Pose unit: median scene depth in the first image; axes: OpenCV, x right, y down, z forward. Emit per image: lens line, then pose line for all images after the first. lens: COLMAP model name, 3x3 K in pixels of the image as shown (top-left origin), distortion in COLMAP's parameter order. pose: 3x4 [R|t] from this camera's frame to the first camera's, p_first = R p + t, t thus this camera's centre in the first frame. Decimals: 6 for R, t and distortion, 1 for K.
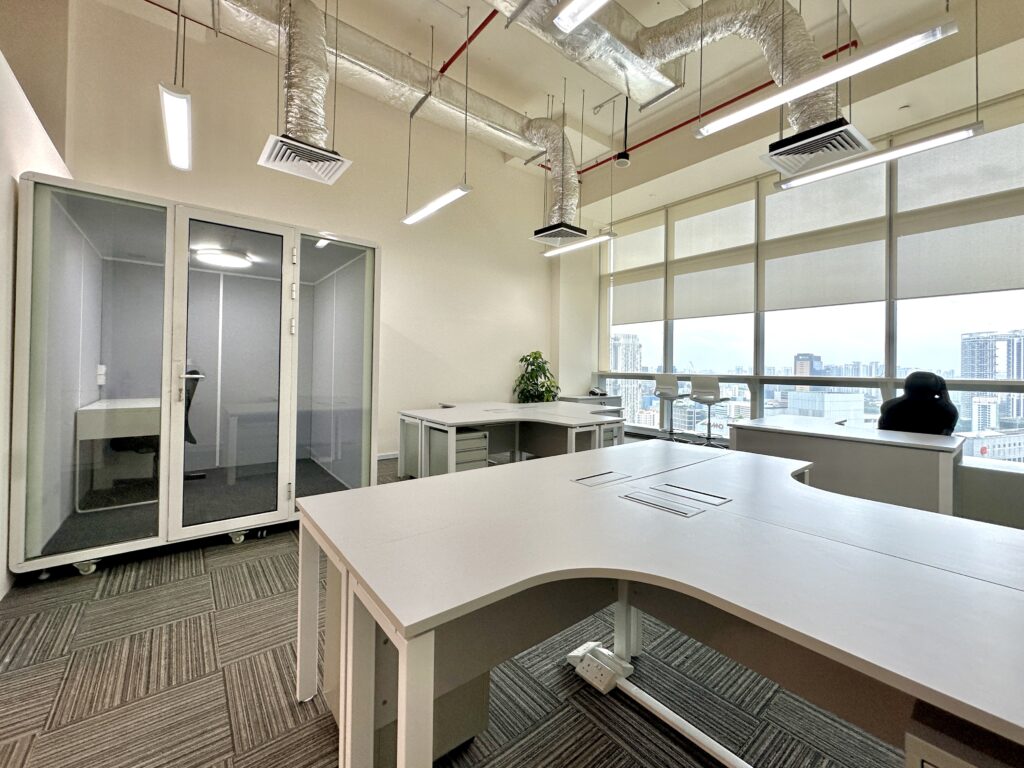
lens RADIAL K [[415.7, 0, 517.5], [0, 415.7, 365.2], [0, 0, 1]] dist [-0.001233, -0.000083]
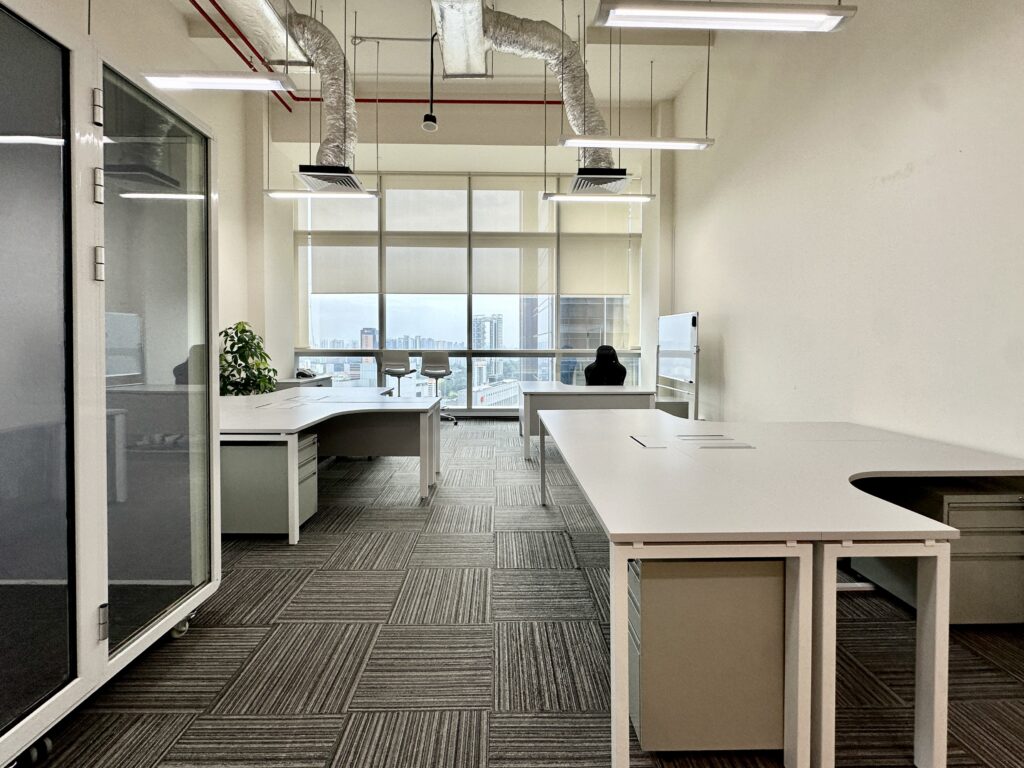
lens RADIAL K [[444.9, 0, 504.0], [0, 444.9, 353.4], [0, 0, 1]] dist [-0.000502, -0.000115]
pose [[0.615289, -0.026739, 0.787848, -0.396783], [0.001063, 0.999452, 0.033091, -0.006717], [-0.788301, -0.019523, 0.614980, 0.212852]]
